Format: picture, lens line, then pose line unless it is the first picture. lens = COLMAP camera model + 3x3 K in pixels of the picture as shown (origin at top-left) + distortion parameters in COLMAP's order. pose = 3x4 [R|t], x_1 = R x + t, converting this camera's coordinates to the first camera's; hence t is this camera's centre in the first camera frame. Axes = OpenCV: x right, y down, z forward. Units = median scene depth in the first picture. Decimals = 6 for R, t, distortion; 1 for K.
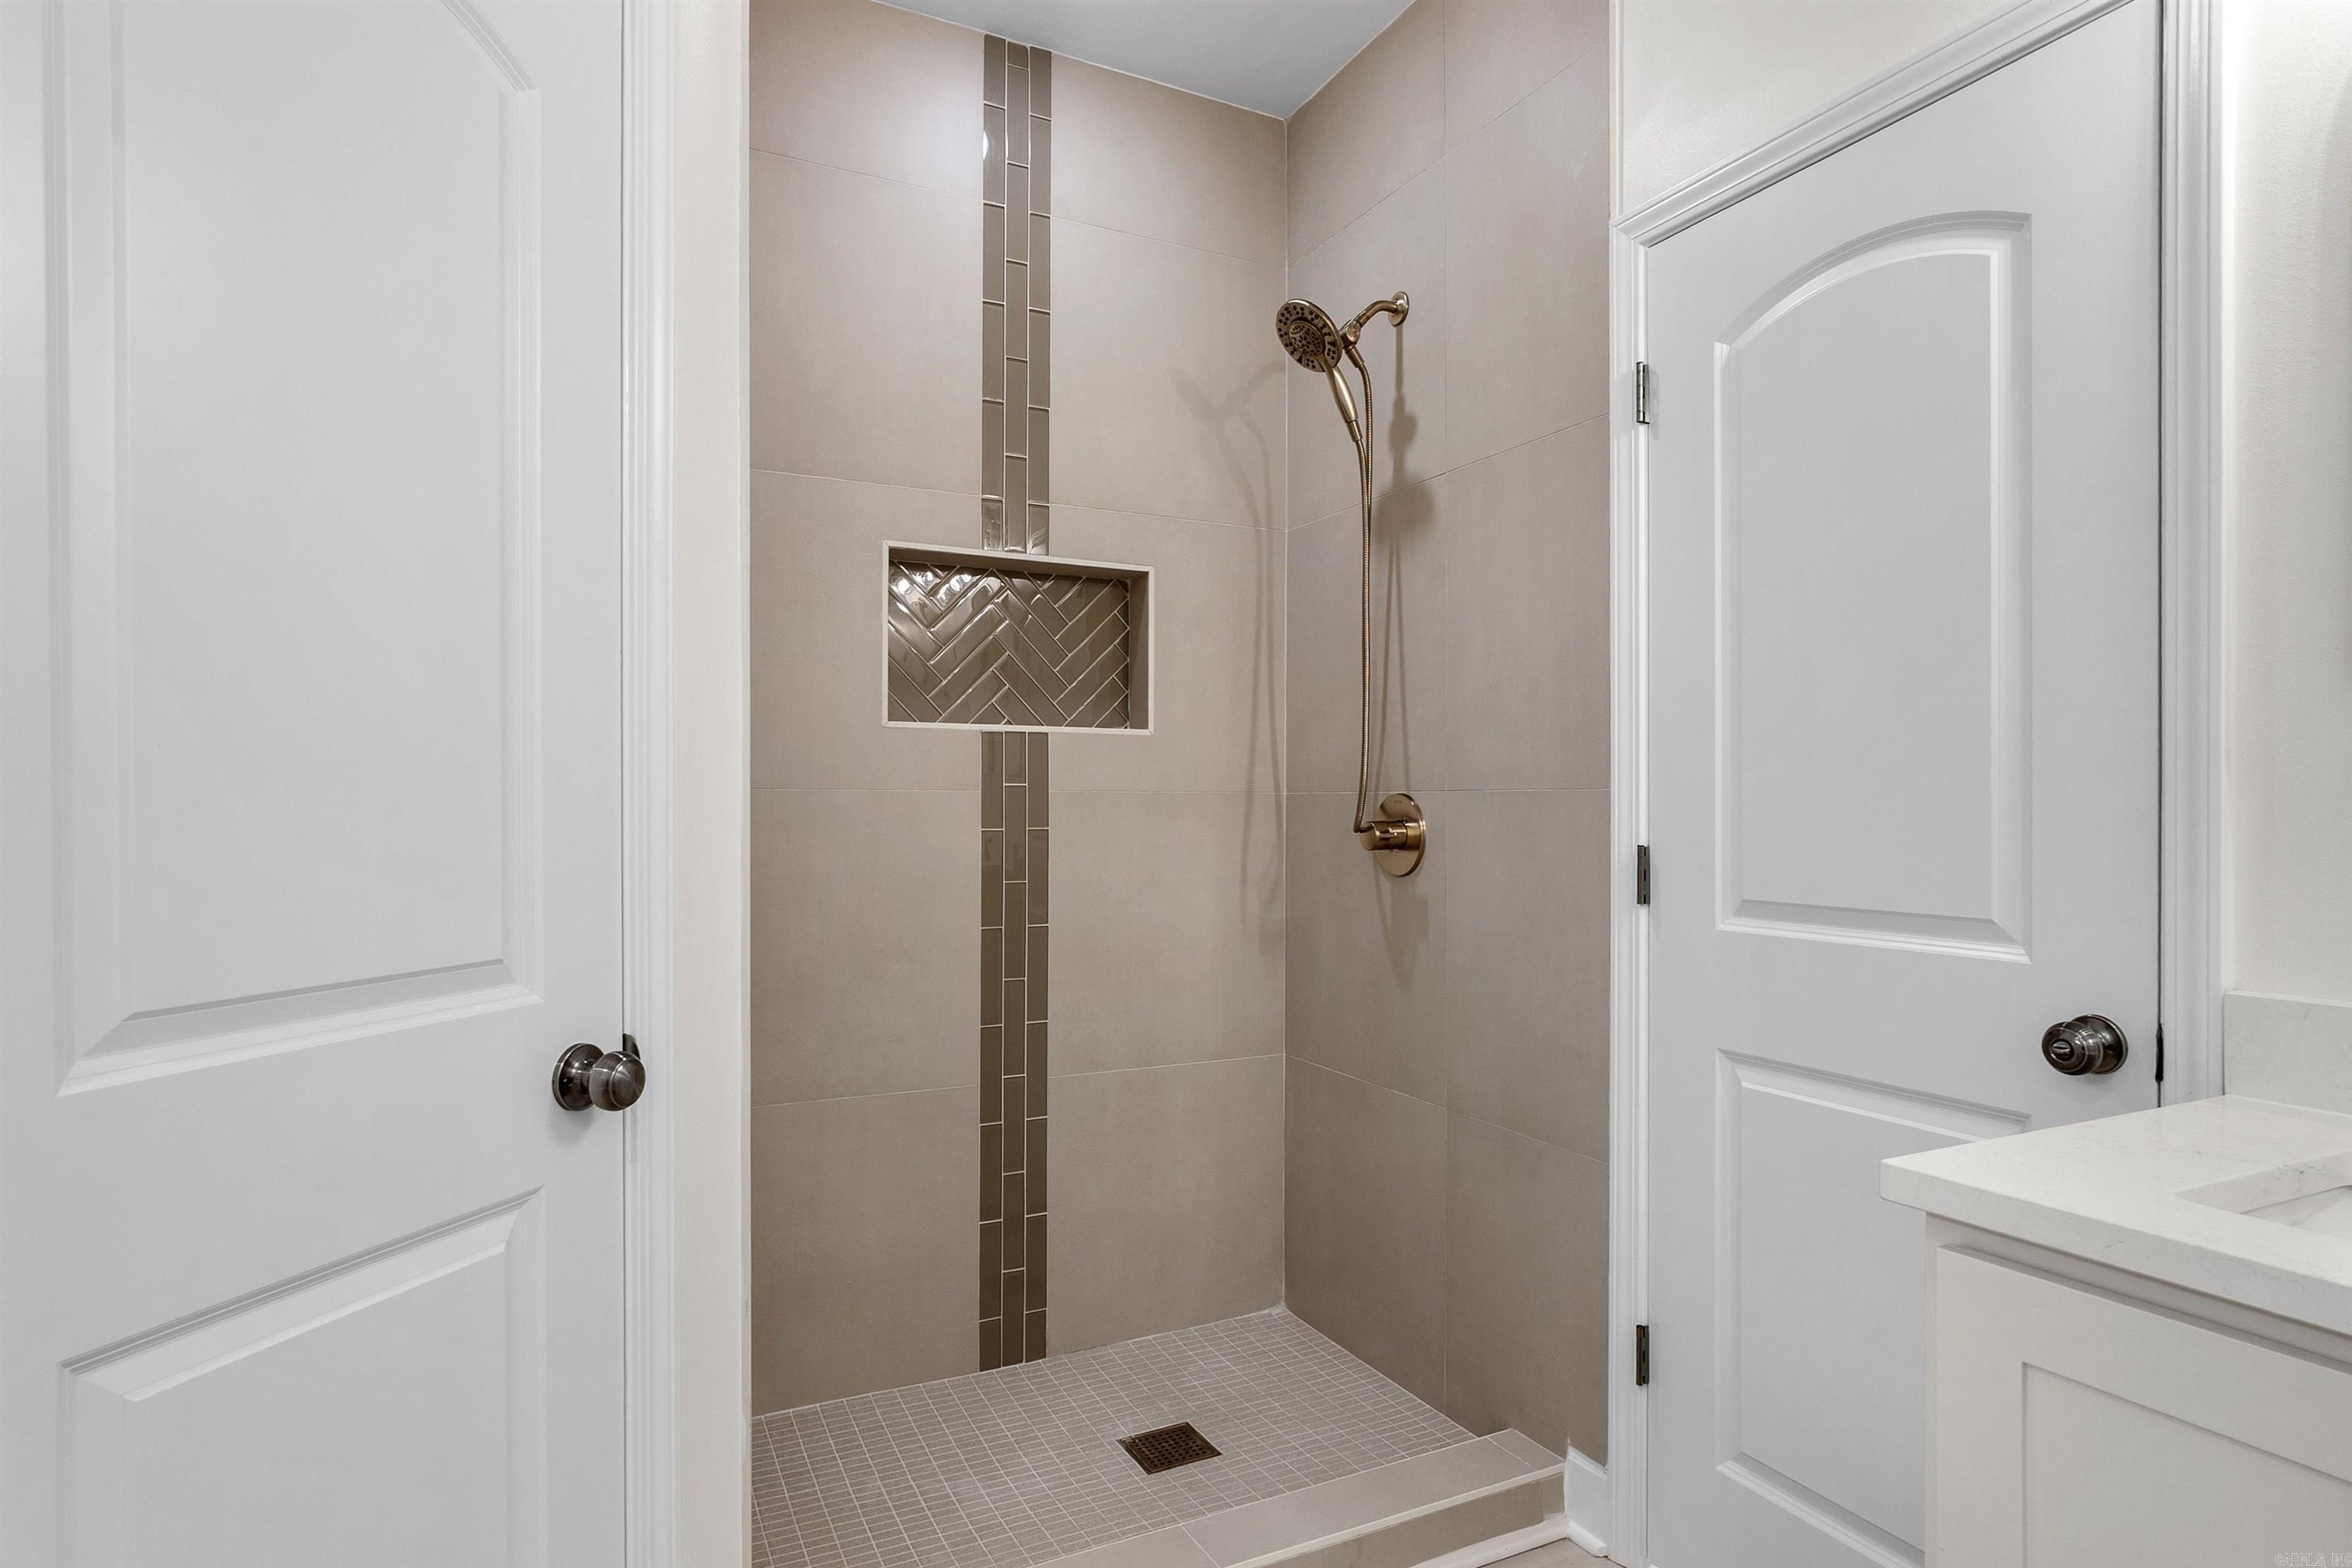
lens RADIAL K [[1286.9, 0, 1172.1], [0, 1286.9, 823.5], [0, 0, 1]] dist [-0.027809, 0.006085]
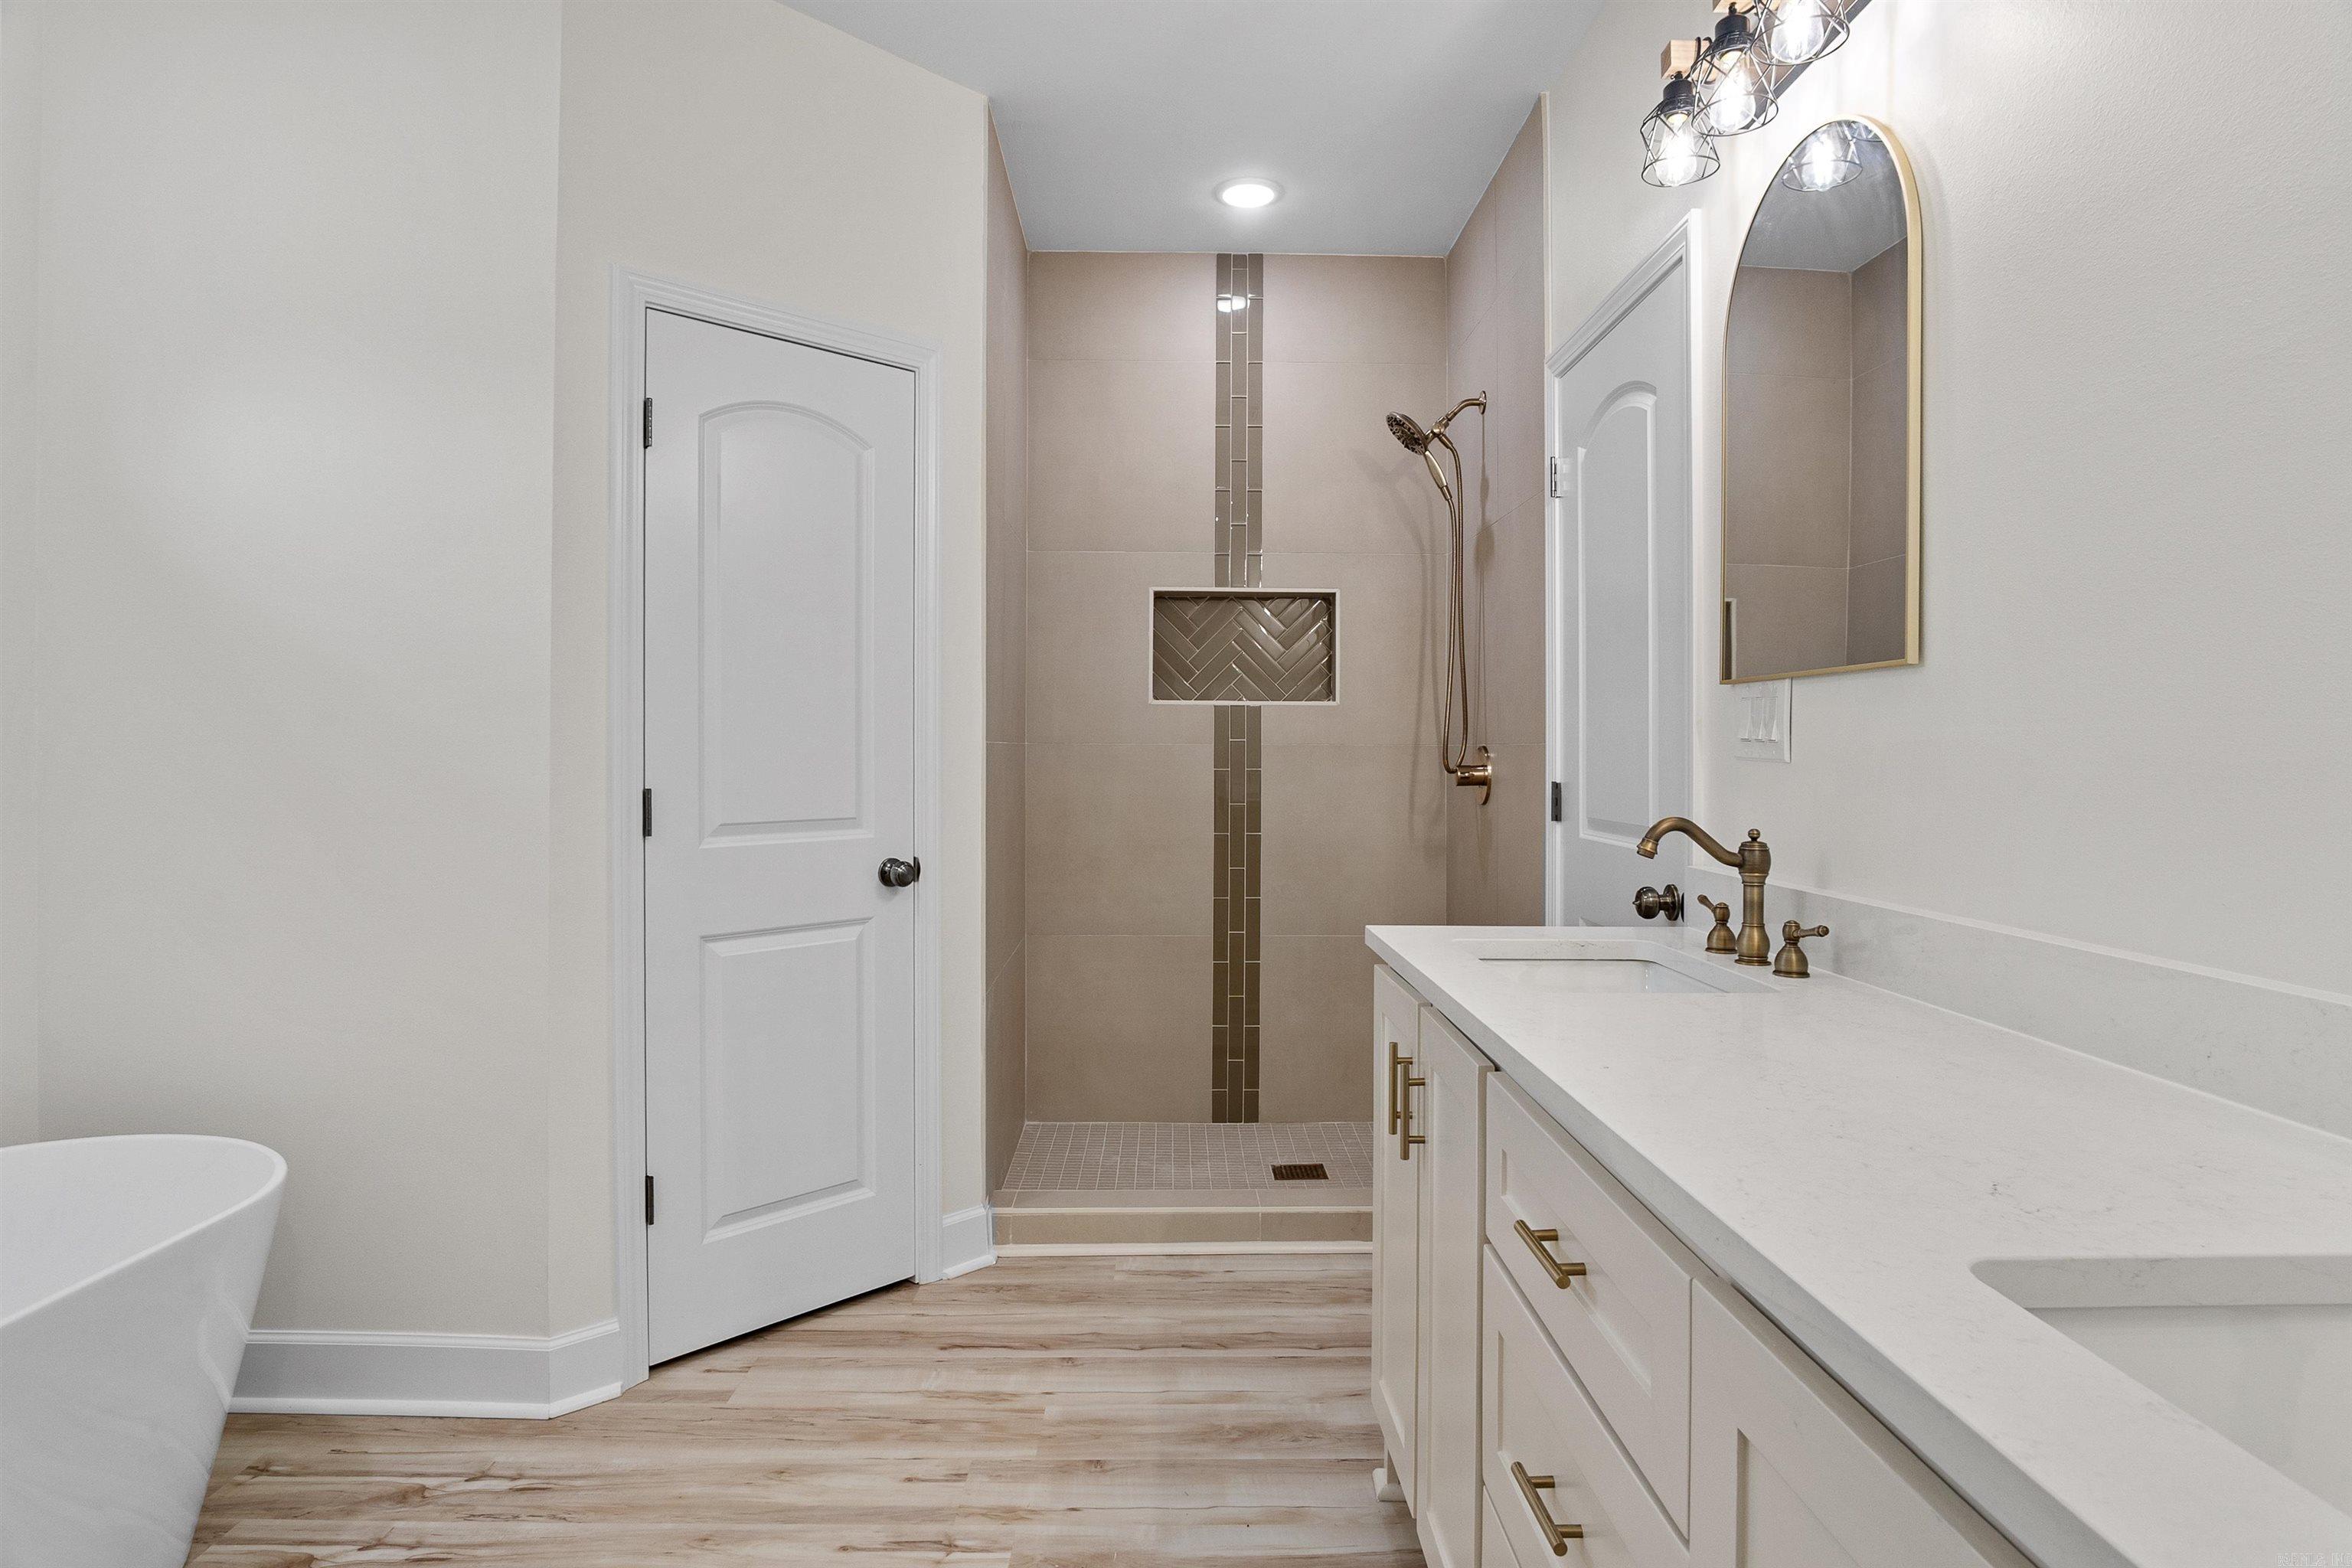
lens RADIAL K [[1286.9, 0, 1178.1], [0, 1286.9, 769.7], [0, 0, 1]] dist [-0.027809, 0.006085]
pose [[0.903805, 0.006009, -0.427902, 0.468967], [-0.007225, 0.999973, -0.001218, 0.006713], [0.427883, 0.004192, 0.903824, -0.409566]]
